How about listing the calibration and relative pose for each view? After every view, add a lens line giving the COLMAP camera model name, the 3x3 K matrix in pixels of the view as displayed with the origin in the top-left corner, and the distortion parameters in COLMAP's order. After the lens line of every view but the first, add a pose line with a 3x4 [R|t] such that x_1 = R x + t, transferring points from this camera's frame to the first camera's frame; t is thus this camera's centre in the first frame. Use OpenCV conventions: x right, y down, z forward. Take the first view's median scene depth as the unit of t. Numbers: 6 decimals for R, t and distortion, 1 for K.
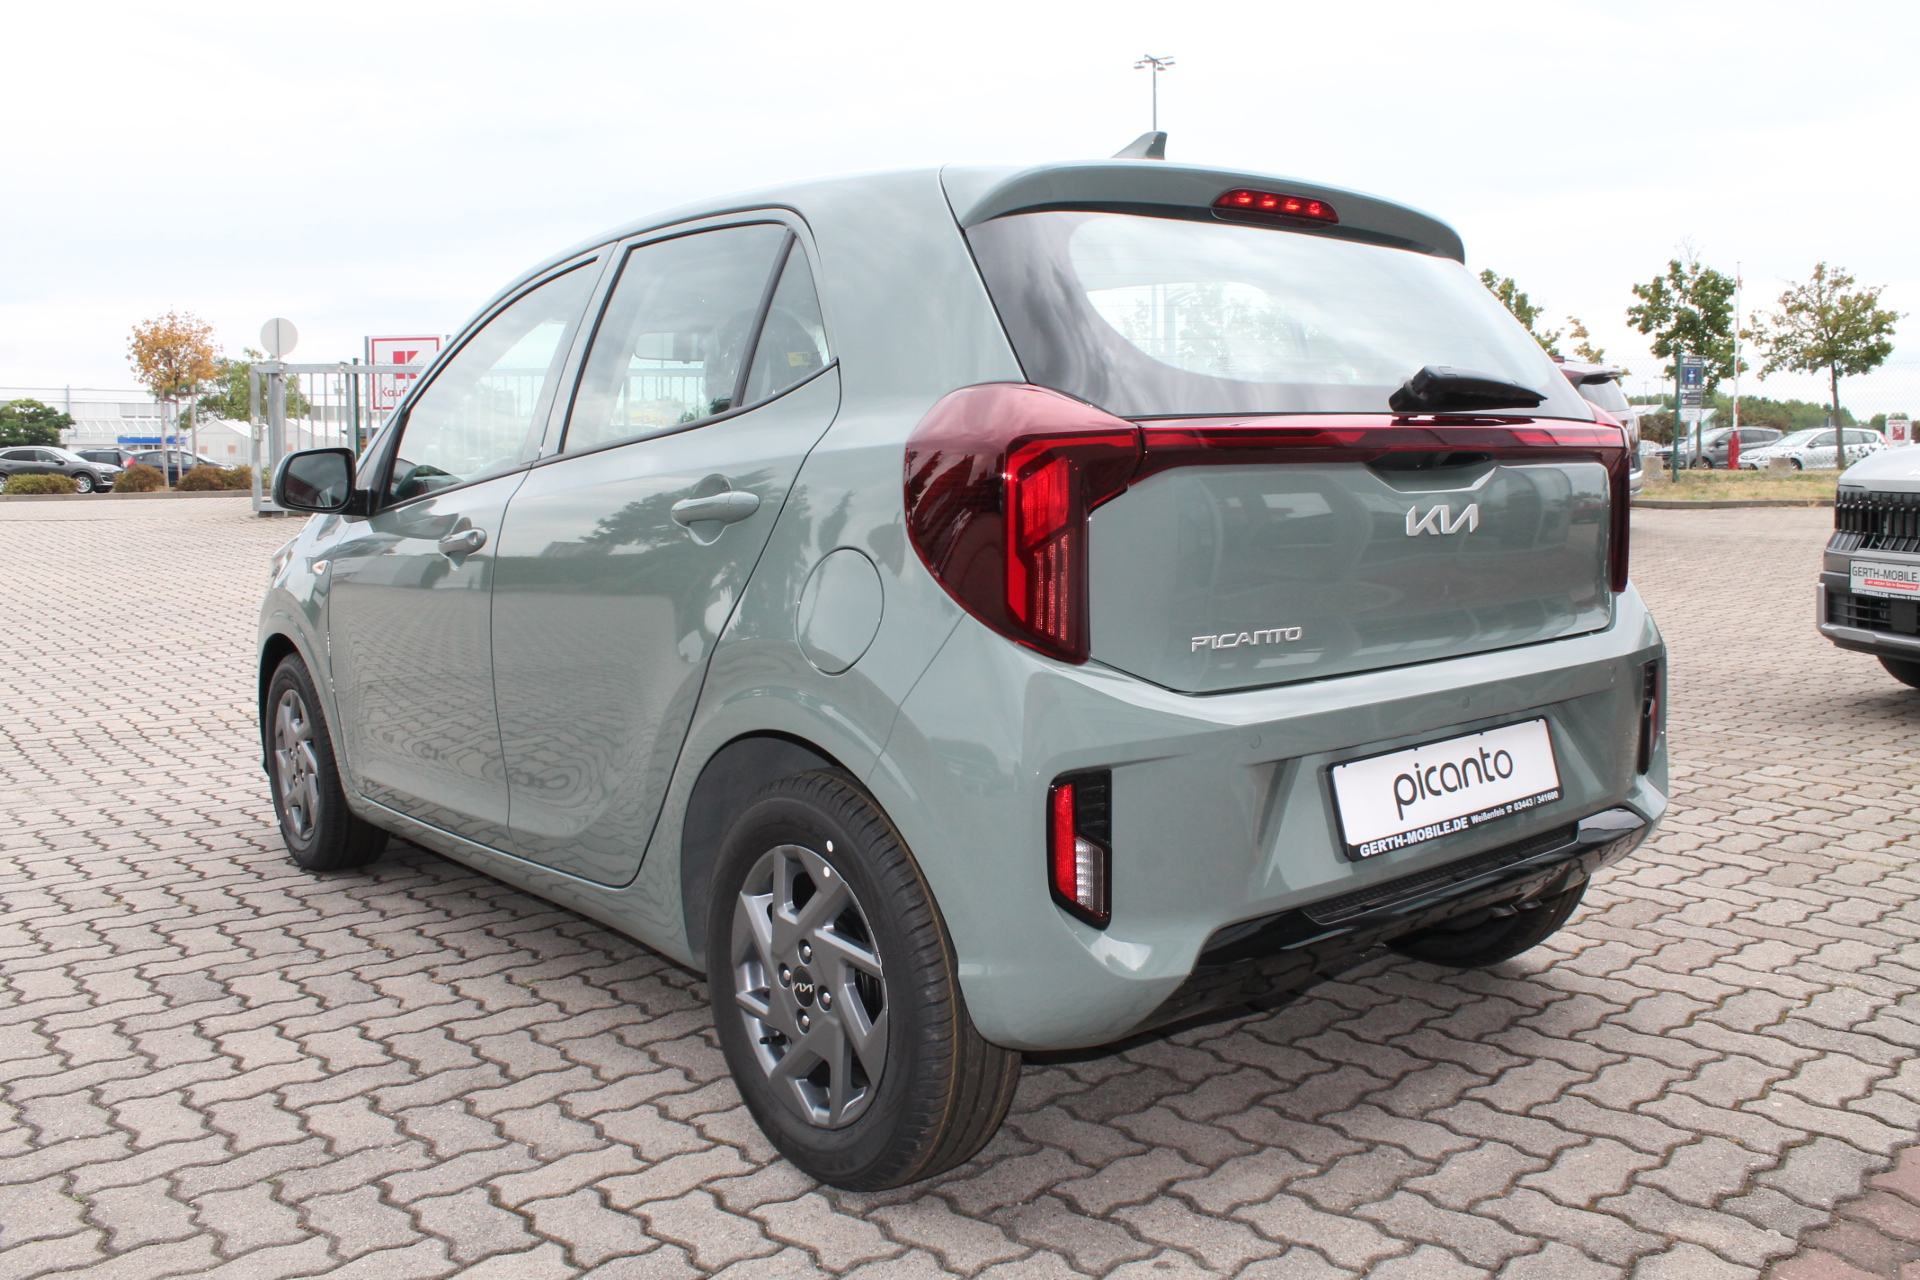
lens RADIAL K [[1586.2, 0, 978.8], [0, 1586.2, 631.8], [0, 0, 1]] dist [-0.126091, 0.077068]
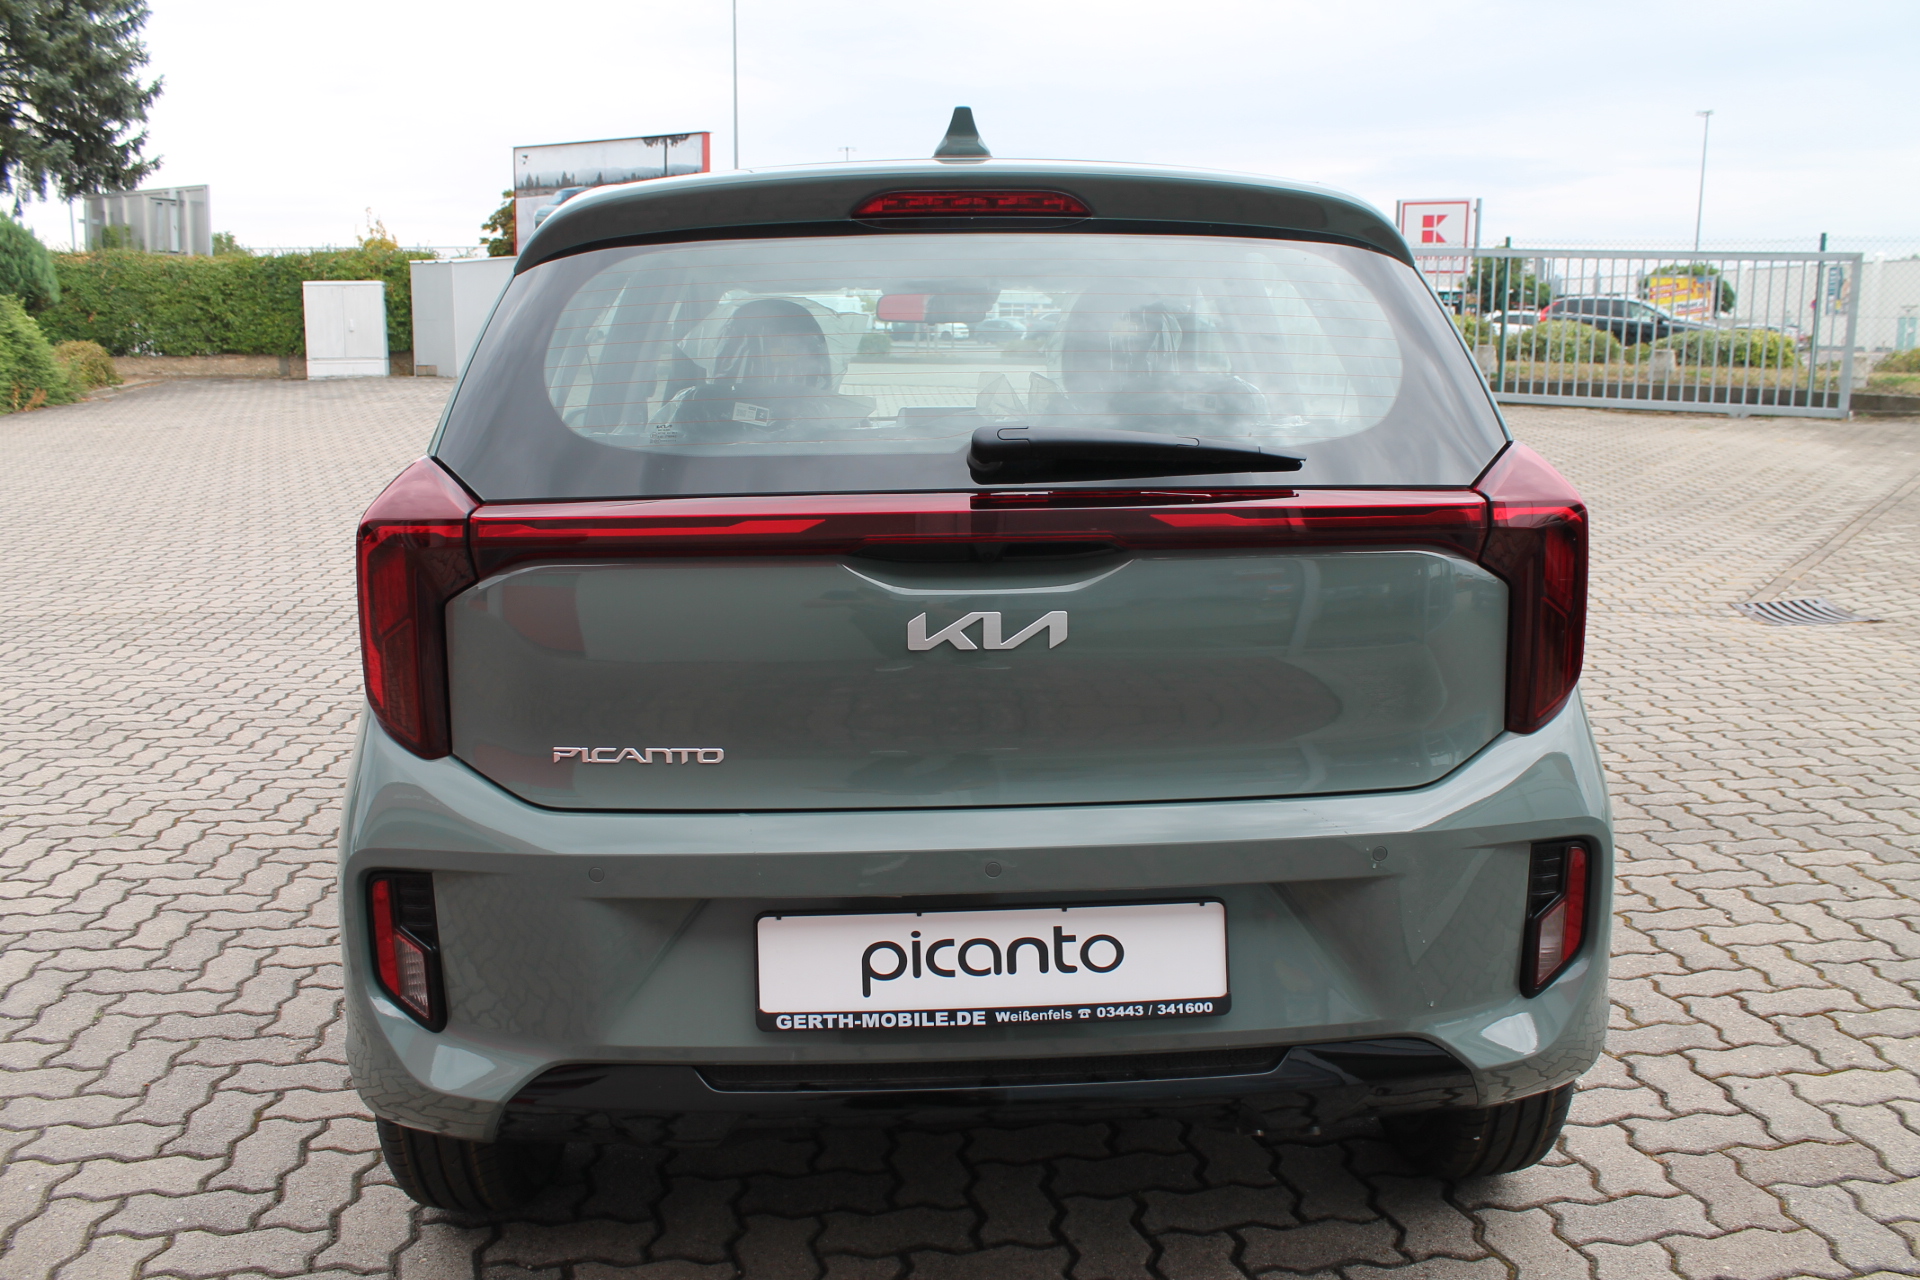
lens RADIAL K [[1586.2, 0, 959.5], [0, 1586.2, 633.0], [0, 0, 1]] dist [-0.126091, 0.077068]
pose [[0.805325, 0.118525, -0.580864, 0.731828], [-0.068574, 0.991857, 0.107315, -0.151841], [0.588854, -0.046591, 0.806896, 0.365398]]
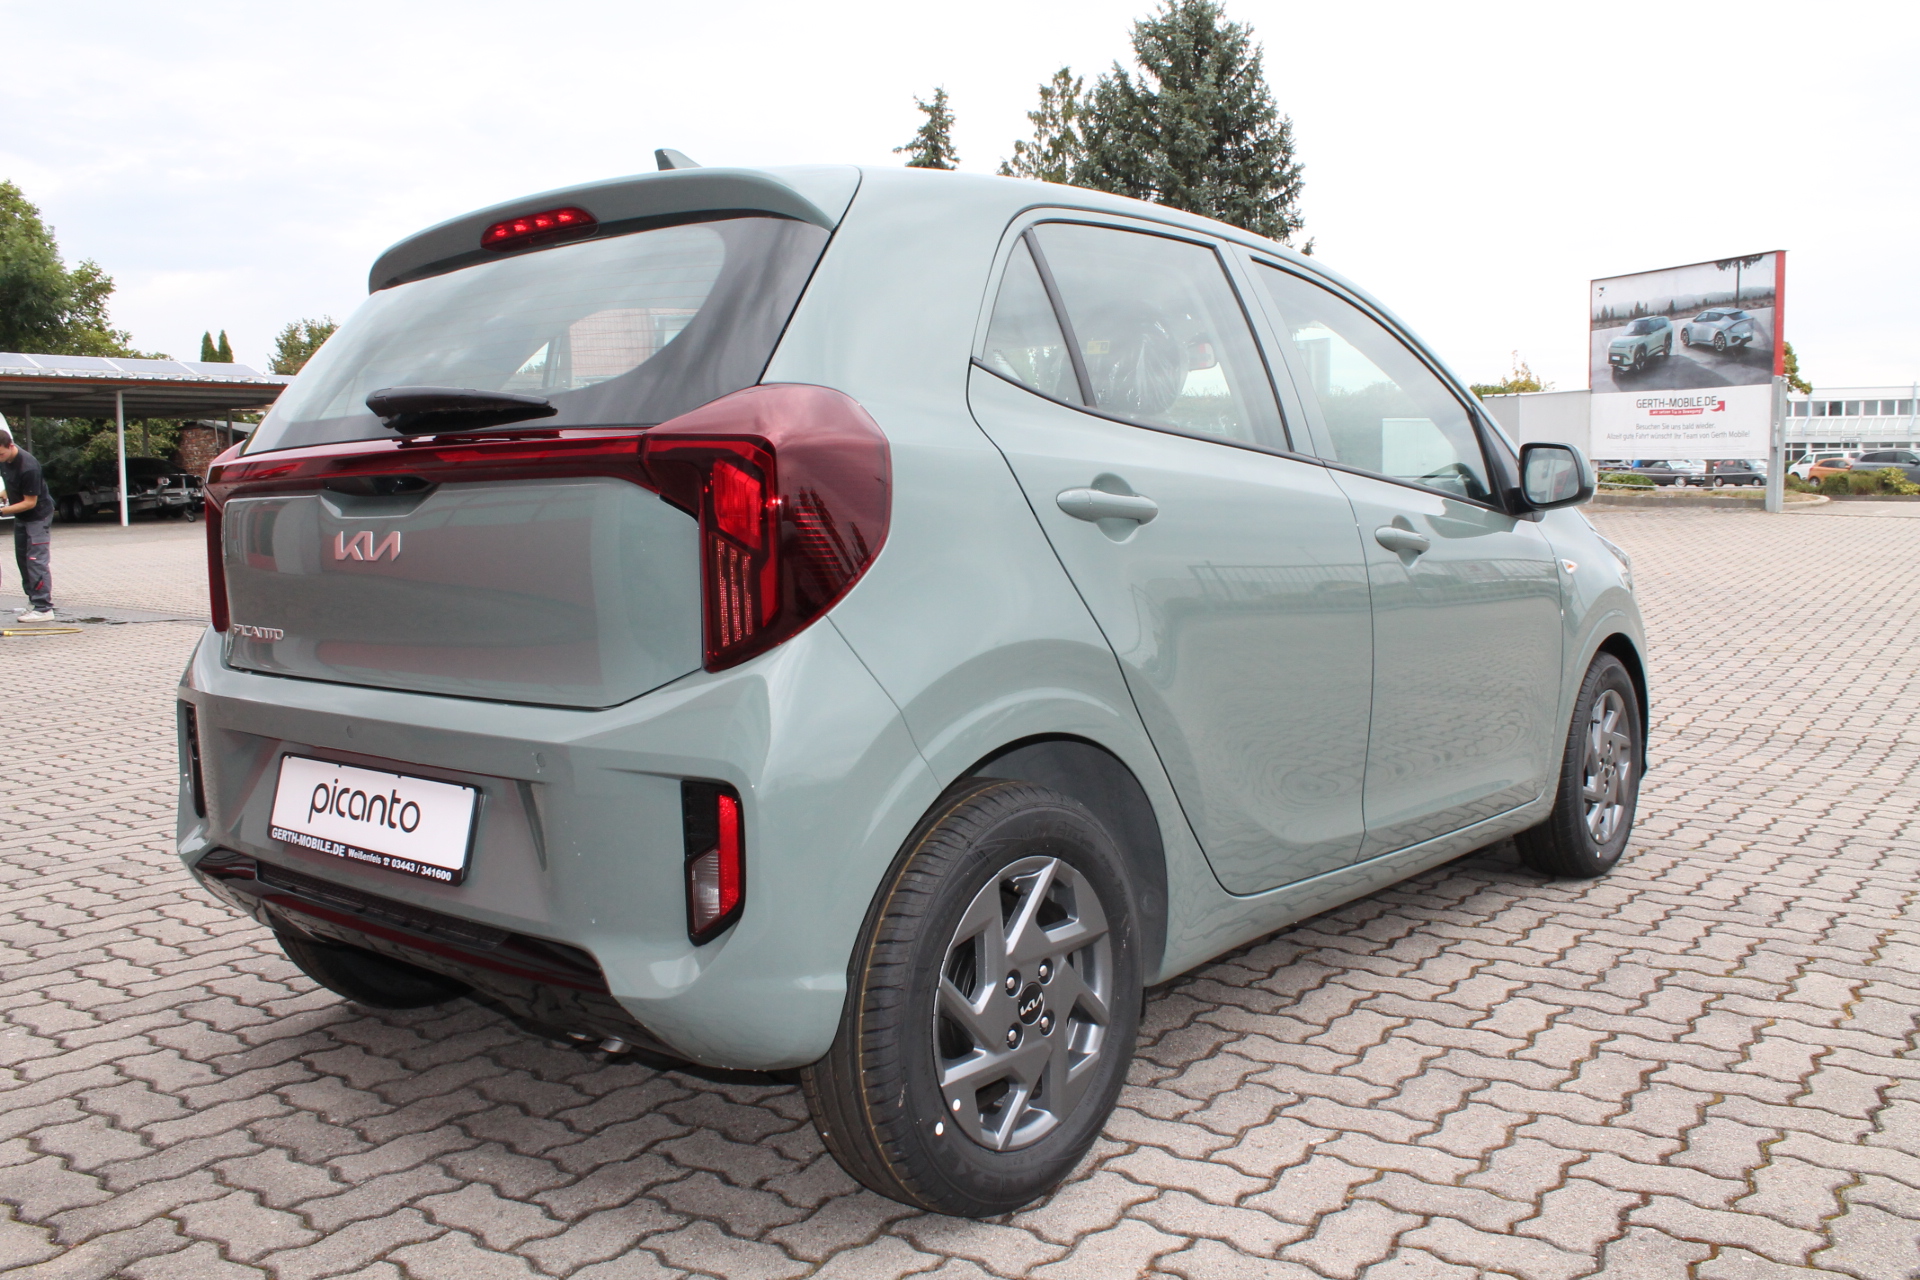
lens RADIAL K [[1586.2, 0, 1016.4], [0, 1586.2, 641.7], [0, 0, 1]] dist [-0.126091, 0.077068]
pose [[0.223540, 0.099652, -0.969587, 1.334053], [-0.094593, 0.992282, 0.080176, -0.127526], [0.970094, 0.073793, 0.231241, 1.169691]]
